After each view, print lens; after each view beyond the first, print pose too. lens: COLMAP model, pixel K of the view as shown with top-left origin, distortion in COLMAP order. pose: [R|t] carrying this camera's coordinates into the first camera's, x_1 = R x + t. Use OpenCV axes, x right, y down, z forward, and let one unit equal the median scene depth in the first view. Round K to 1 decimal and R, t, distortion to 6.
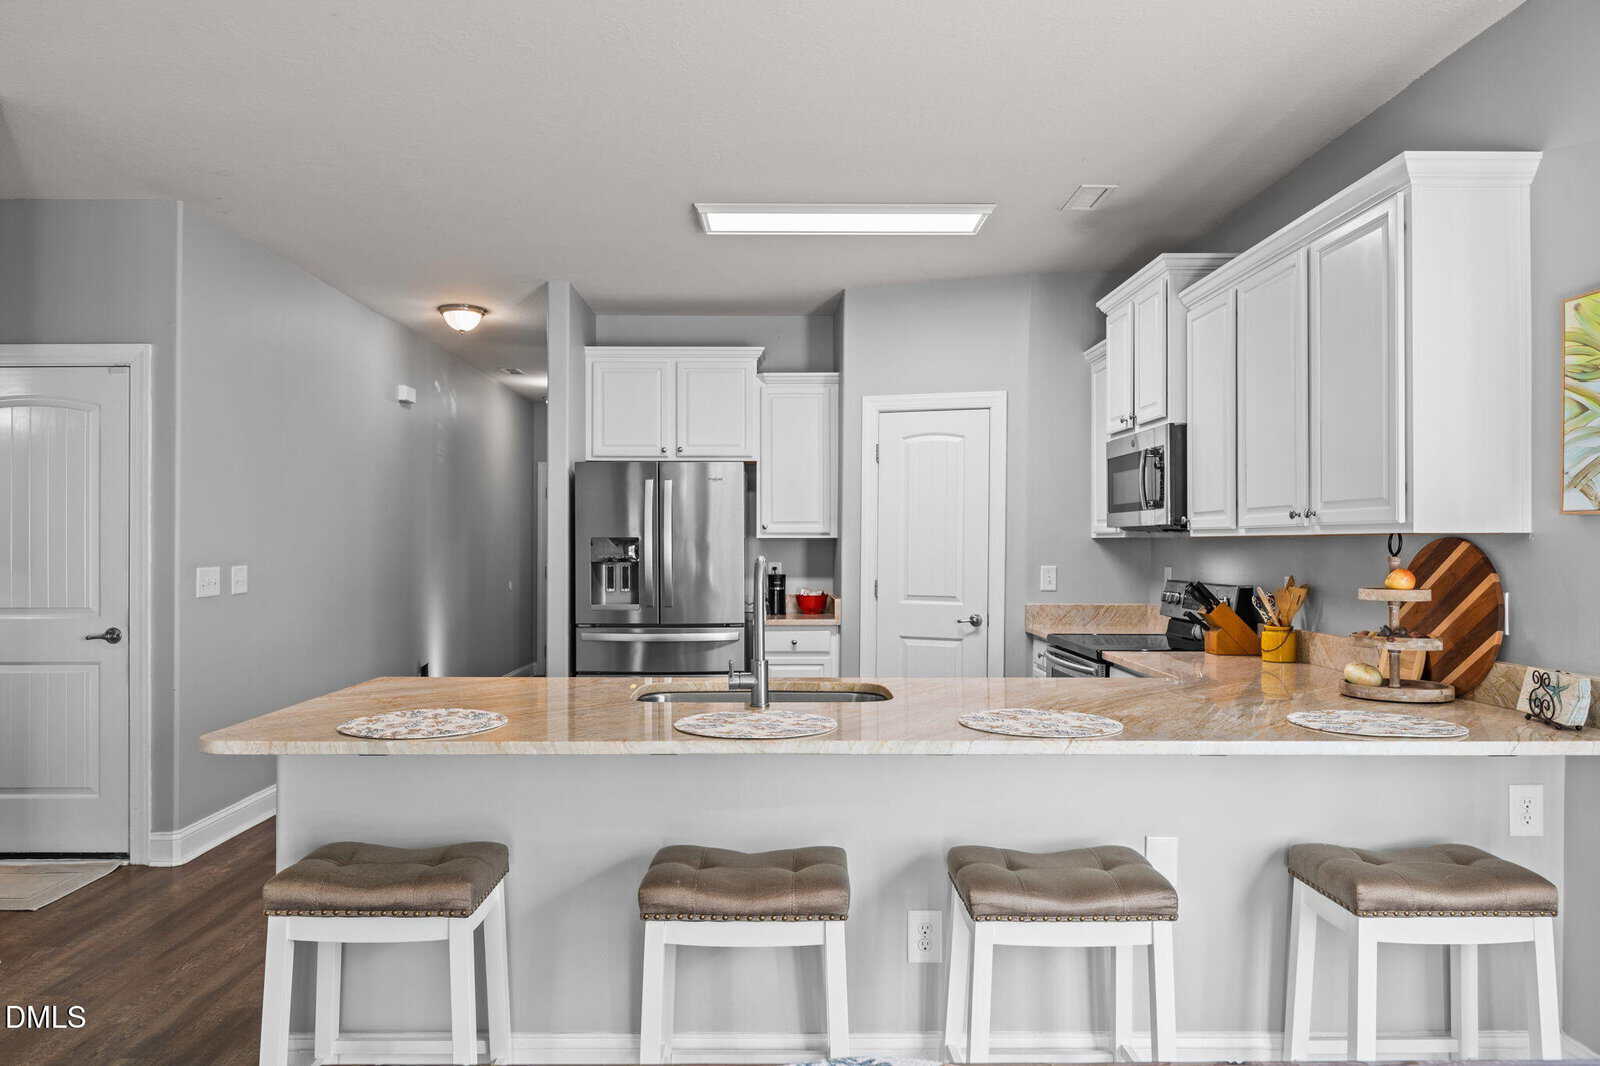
lens RADIAL K [[1017.6, 0, 805.6], [0, 1017.6, 535.5], [0, 0, 1]] dist [-0.005155, 0.002278]
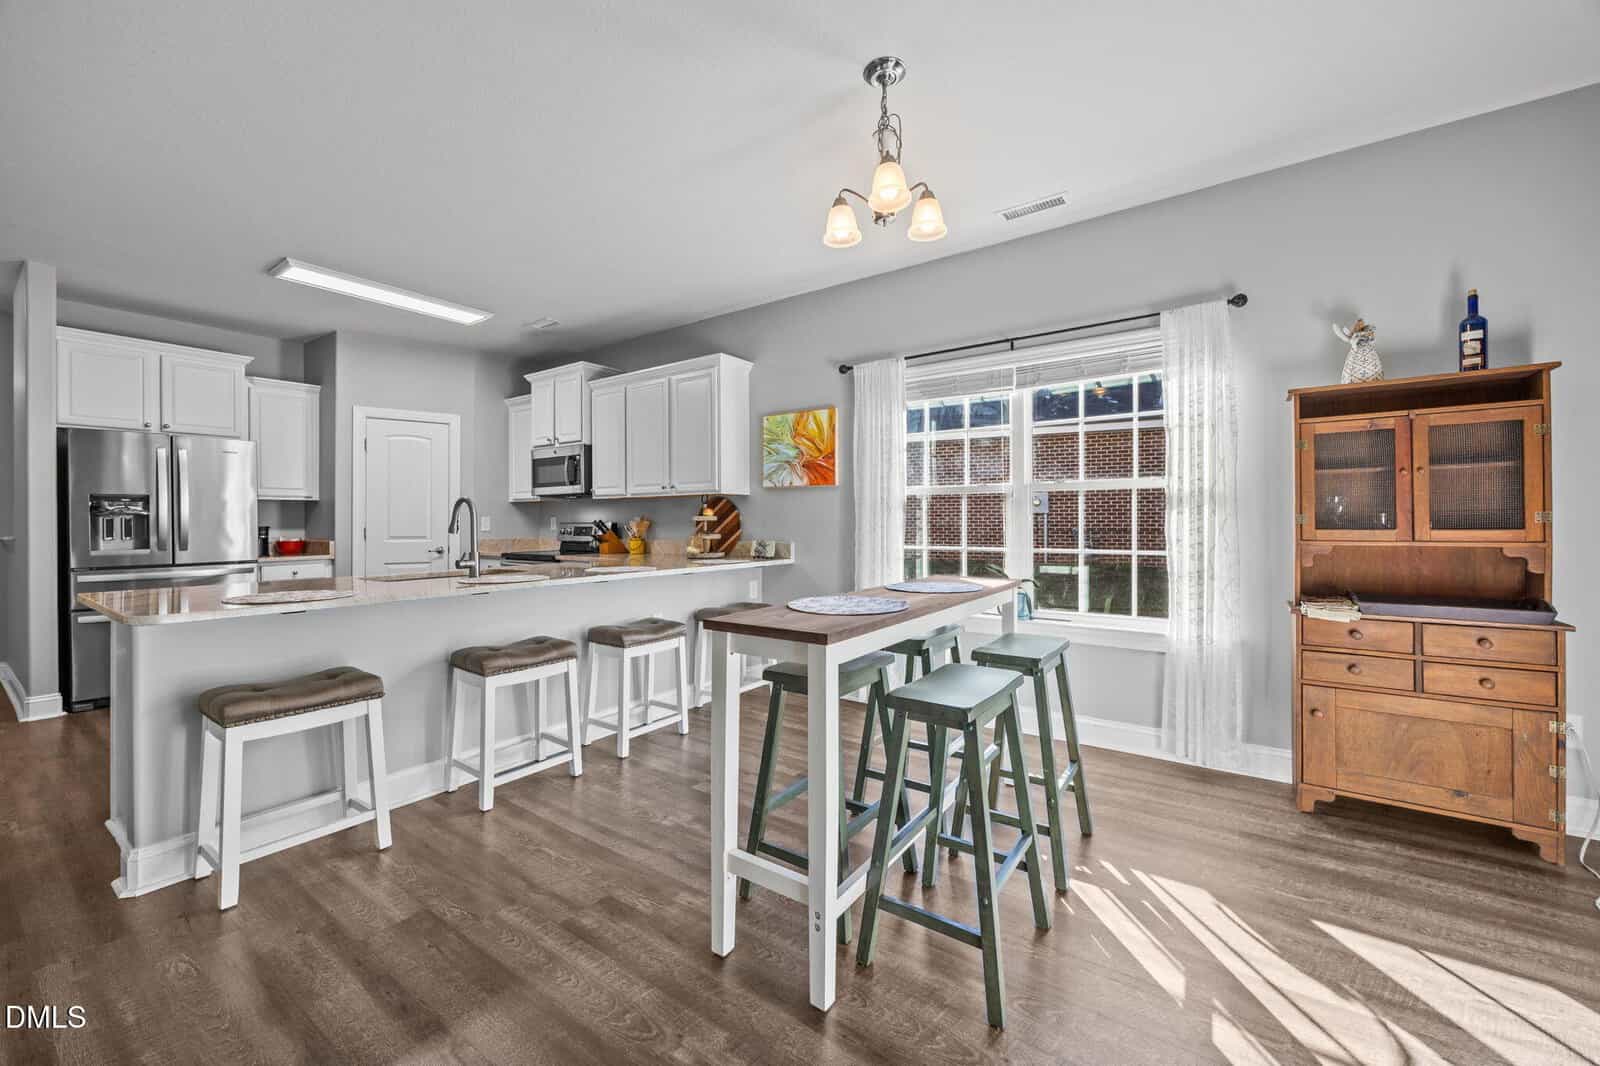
lens RADIAL K [[612.5, 0, 792.1], [0, 612.5, 520.7], [0, 0, 1]] dist [-0.000827, 0.000025]
pose [[0.598897, -0.005131, 0.800810, -0.385321], [0.000038, 0.999980, 0.006379, 0.037906], [-0.800826, -0.003790, 0.598885, -0.085627]]
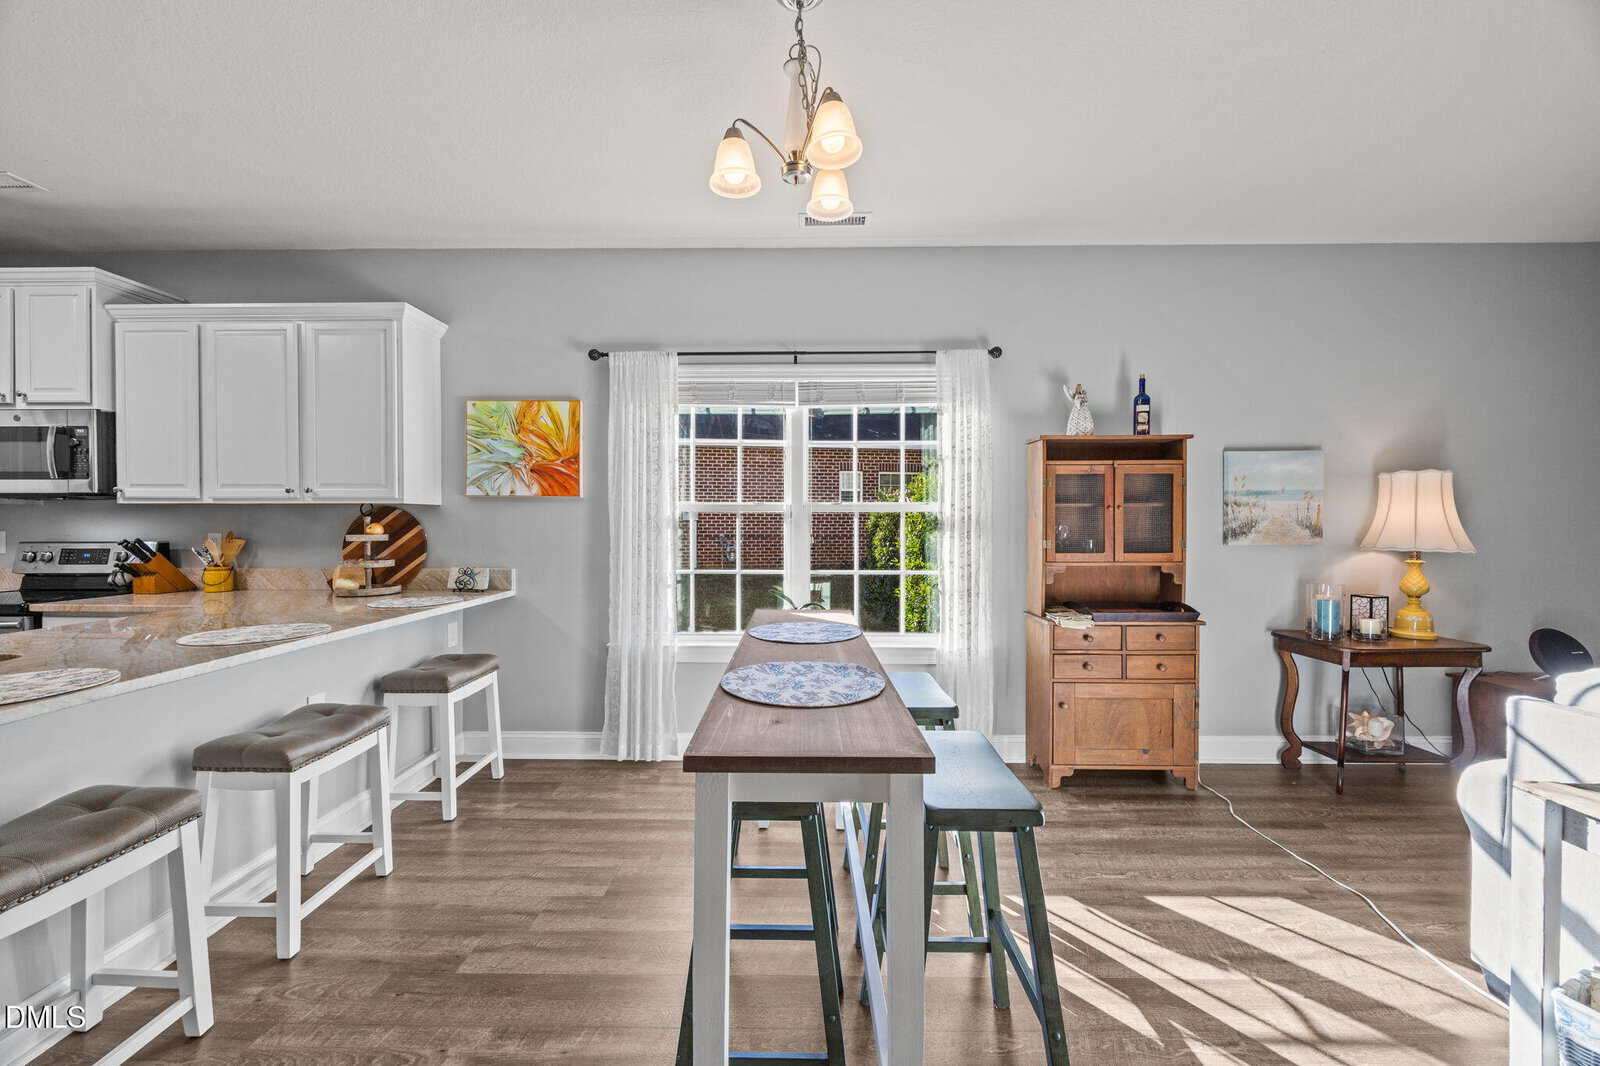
lens RADIAL K [[612.5, 0, 790.4], [0, 612.5, 526.0], [0, 0, 1]] dist [-0.000827, 0.000025]
pose [[0.037940, -0.012547, 0.999201, -0.337031], [-0.008661, 0.999879, 0.012885, 0.011868], [-0.999242, -0.009143, 0.037827, 0.147974]]
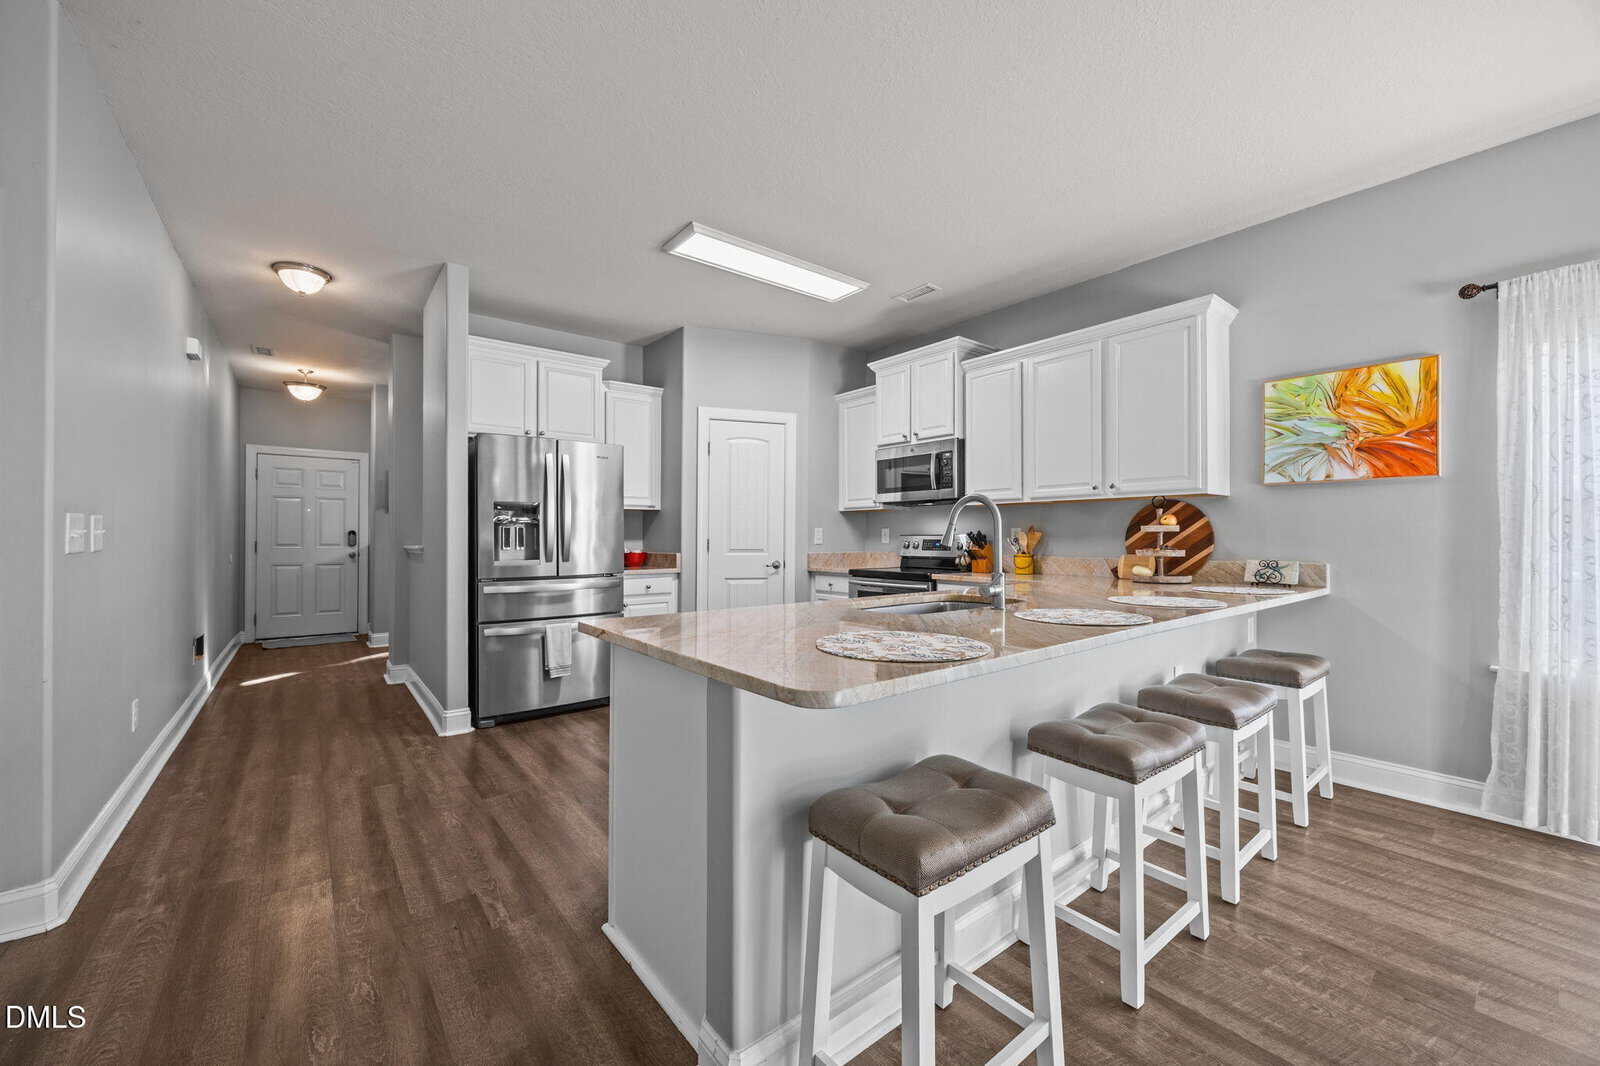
lens RADIAL K [[612.5, 0, 796.4], [0, 612.5, 532.5], [0, 0, 1]] dist [-0.000827, 0.000025]
pose [[0.798851, 0.001494, 0.601526, -0.464260], [-0.002280, 0.999997, 0.000545, 0.046845], [-0.601524, -0.001807, 0.798853, 0.347601]]
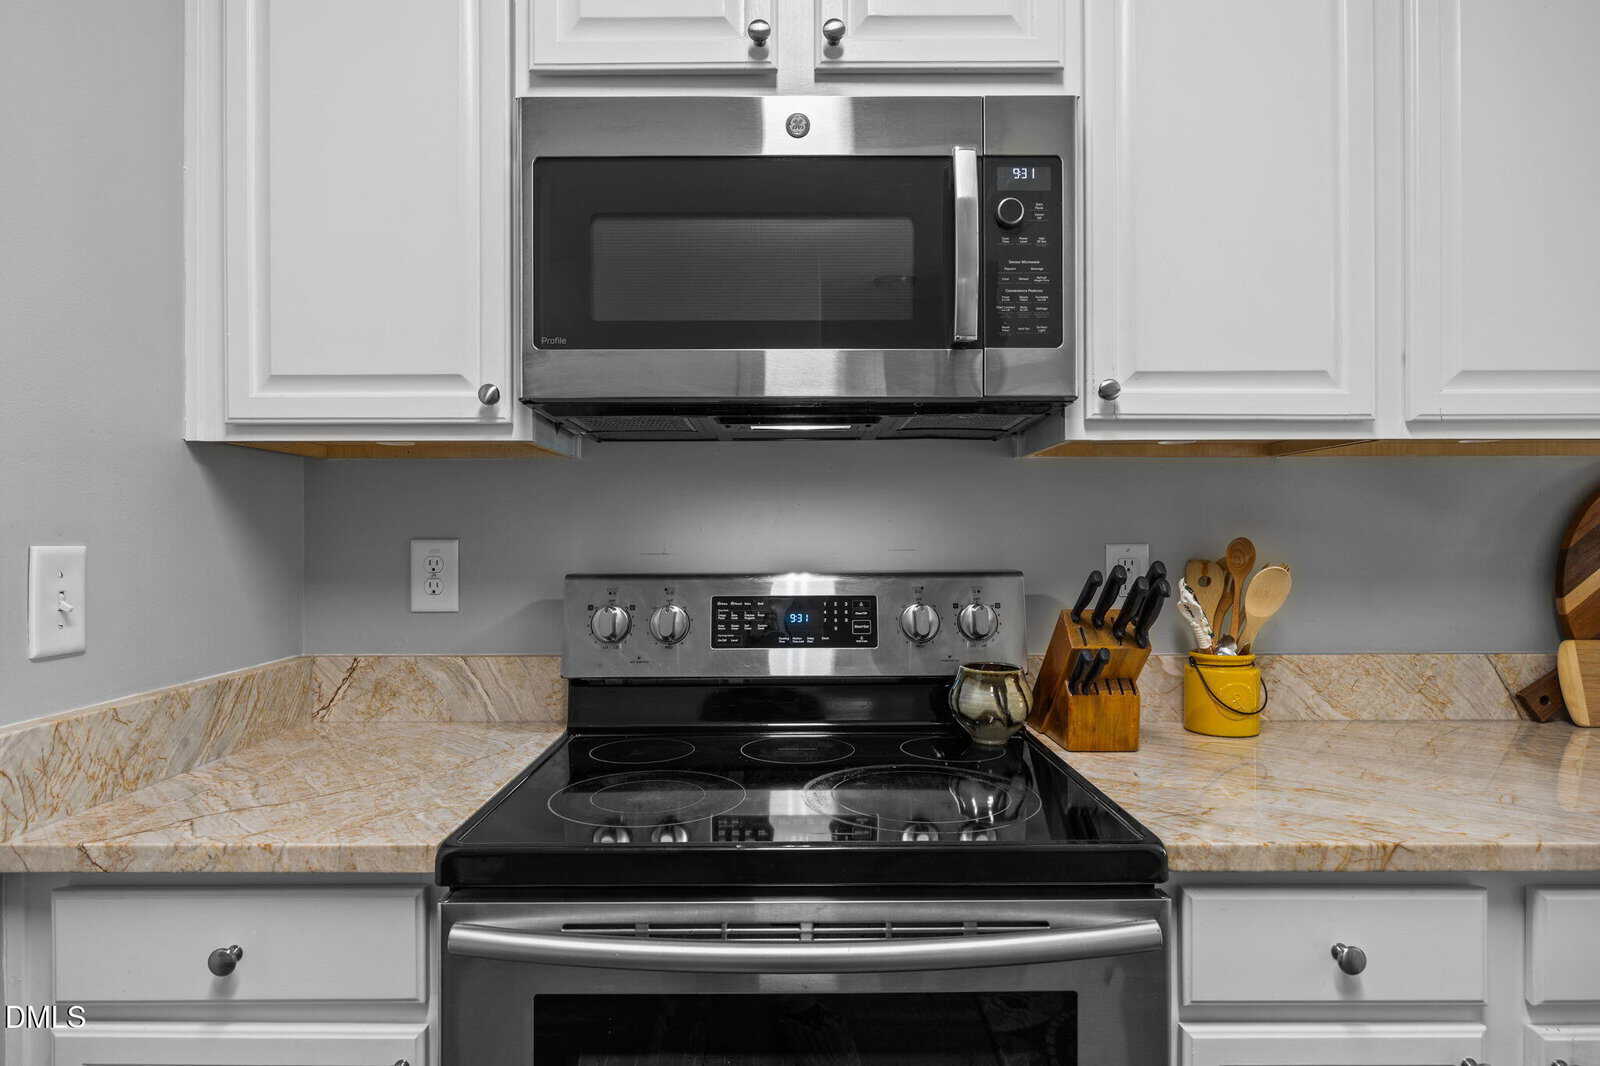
lens RADIAL K [[910.1, 0, 803.0], [0, 910.1, 537.0], [0, 0, 1]] dist [-0.004344, 0.000303]
pose [[0.024674, -0.000155, 0.999696, 0.053785], [-0.004900, 0.999988, 0.000276, 0.035846], [-0.999684, -0.004906, 0.024673, 1.081836]]
